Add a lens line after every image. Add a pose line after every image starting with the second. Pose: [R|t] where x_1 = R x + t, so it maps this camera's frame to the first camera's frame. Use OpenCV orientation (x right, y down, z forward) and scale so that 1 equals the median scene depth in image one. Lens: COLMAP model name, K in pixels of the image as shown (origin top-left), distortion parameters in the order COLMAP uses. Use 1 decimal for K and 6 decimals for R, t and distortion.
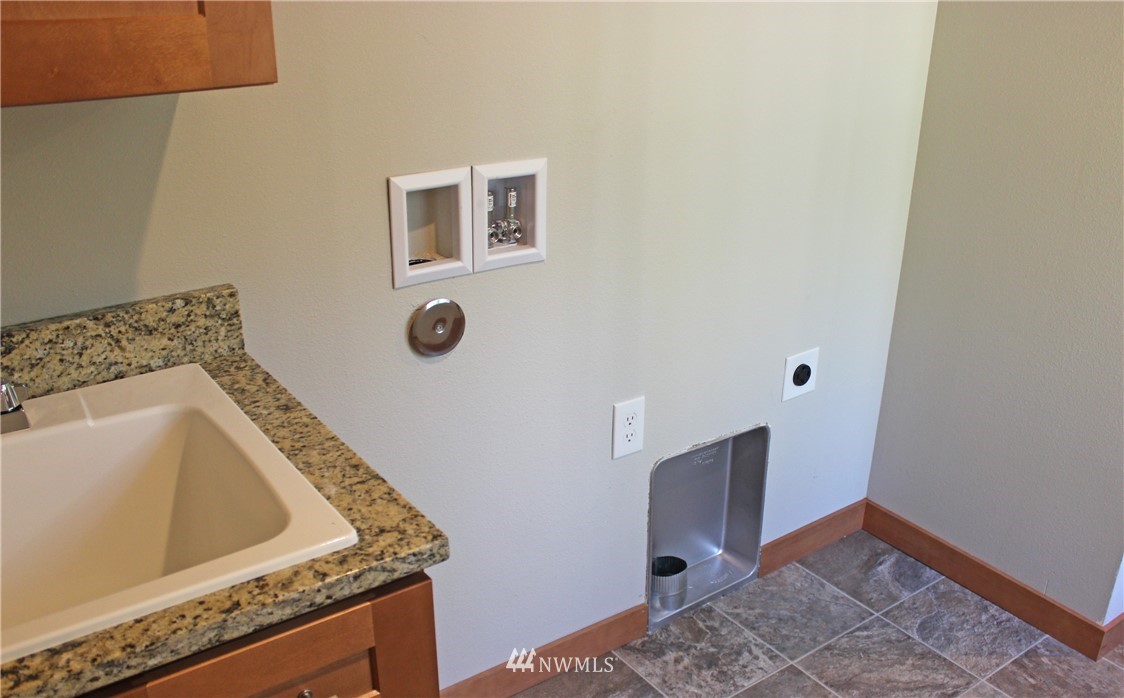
lens RADIAL K [[1011.2, 0, 562.0], [0, 1011.2, 349.0], [0, 0, 1]] dist [-0.108149, -0.000666]
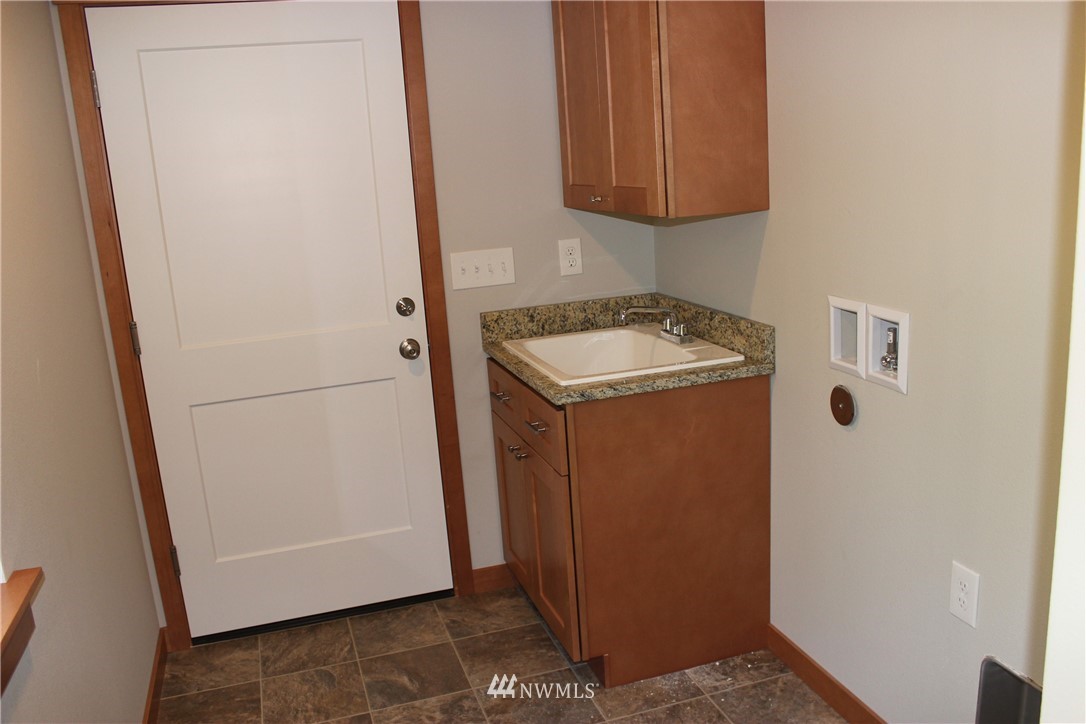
lens RADIAL K [[914.7, 0, 542.9], [0, 914.7, 383.7], [0, 0, 1]] dist [-0.171180, 0.150866]
pose [[-0.307482, 0.250392, -0.918019, 1.439737], [-0.293591, 0.892725, 0.341829, -0.440467], [0.905129, 0.374629, -0.200984, 1.031966]]
